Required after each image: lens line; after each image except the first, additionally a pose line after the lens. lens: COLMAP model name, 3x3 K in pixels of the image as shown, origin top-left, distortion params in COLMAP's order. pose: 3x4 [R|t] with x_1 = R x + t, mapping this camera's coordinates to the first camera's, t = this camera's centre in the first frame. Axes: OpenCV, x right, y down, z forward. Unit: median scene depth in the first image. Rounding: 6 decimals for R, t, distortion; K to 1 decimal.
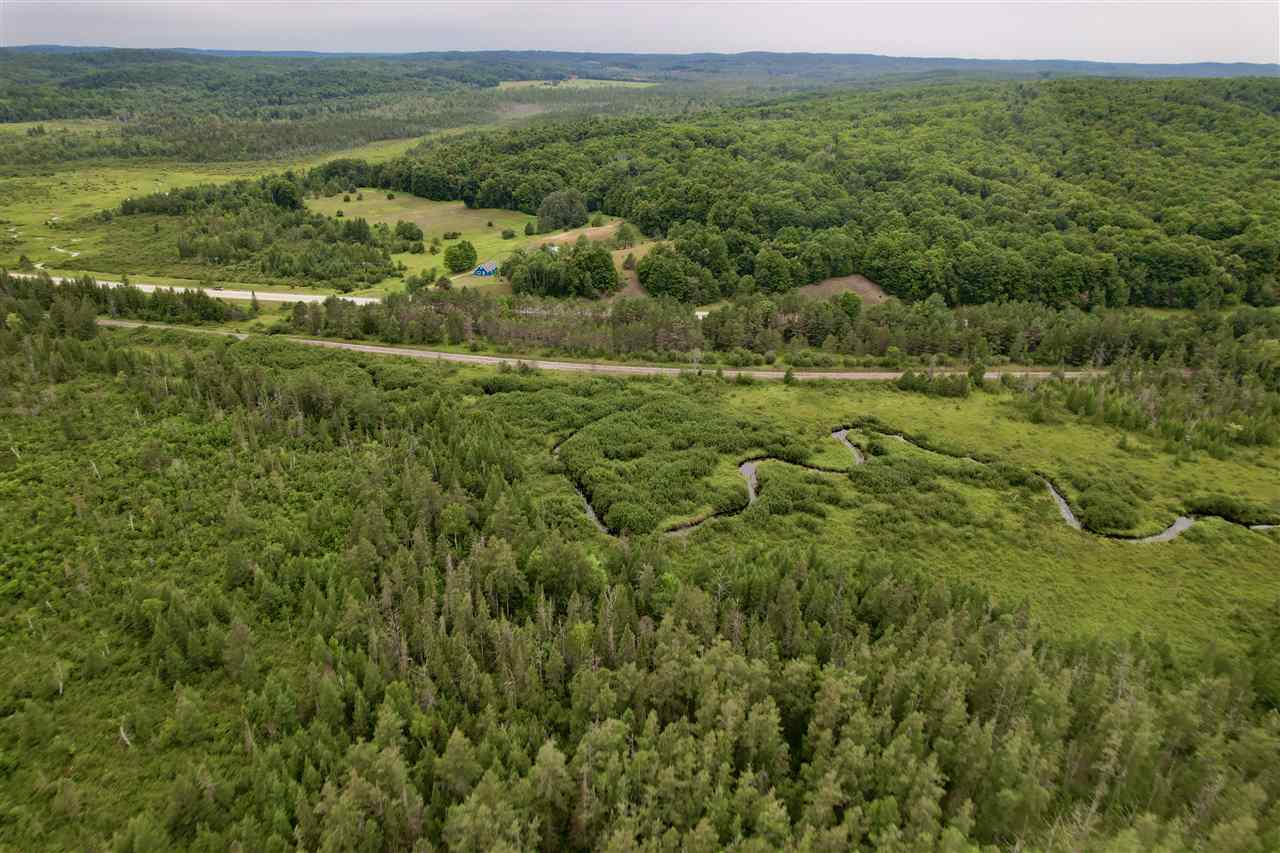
lens RADIAL K [[819.2, 0, 642.0], [0, 819.2, 427.0], [0, 0, 1]] dist [-0.088506, 0.079393]
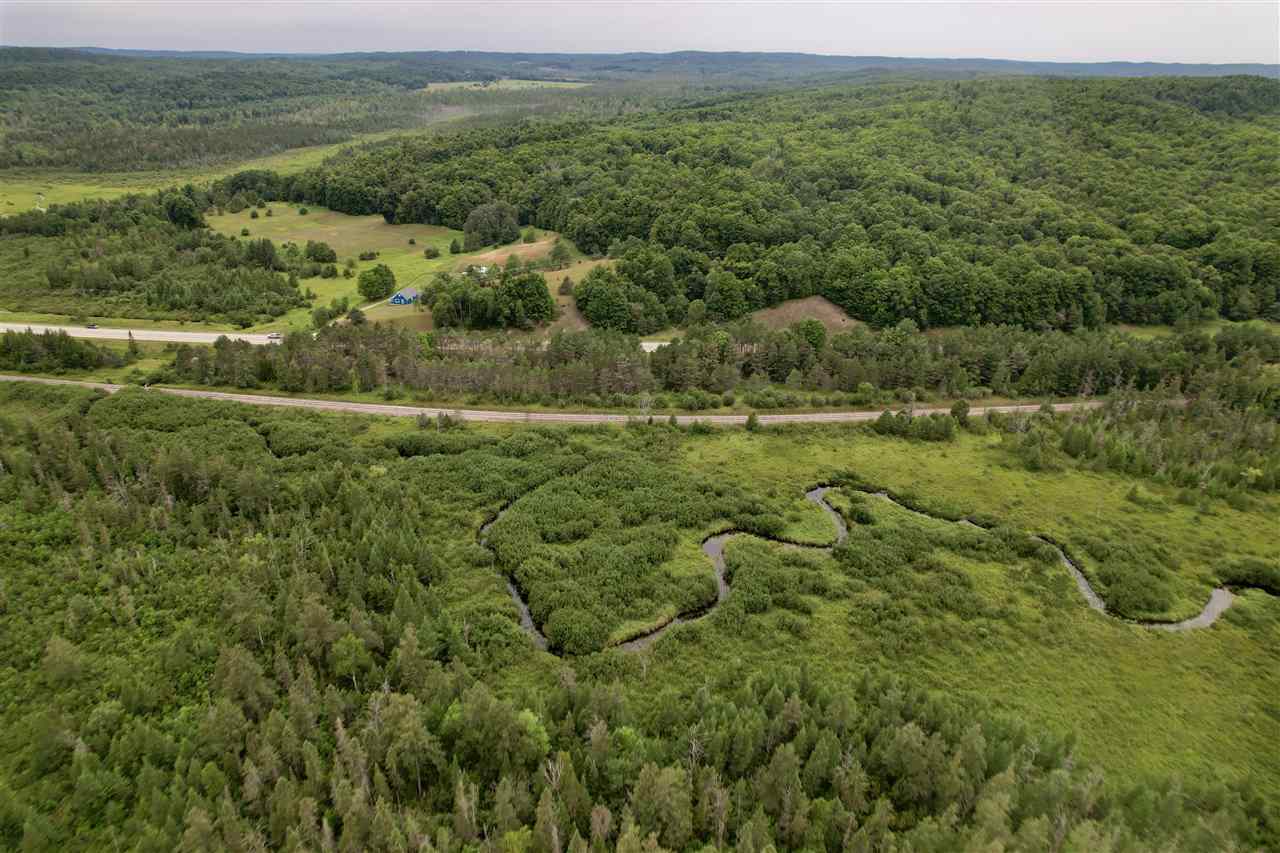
lens RADIAL K [[819.2, 0, 642.0], [0, 819.2, 427.0], [0, 0, 1]] dist [-0.088506, 0.079393]
pose [[0.997070, -0.032777, 0.069122, 0.001168], [0.032748, 0.999462, 0.001563, -0.048948], [-0.069136, 0.000705, 0.997607, 0.104548]]
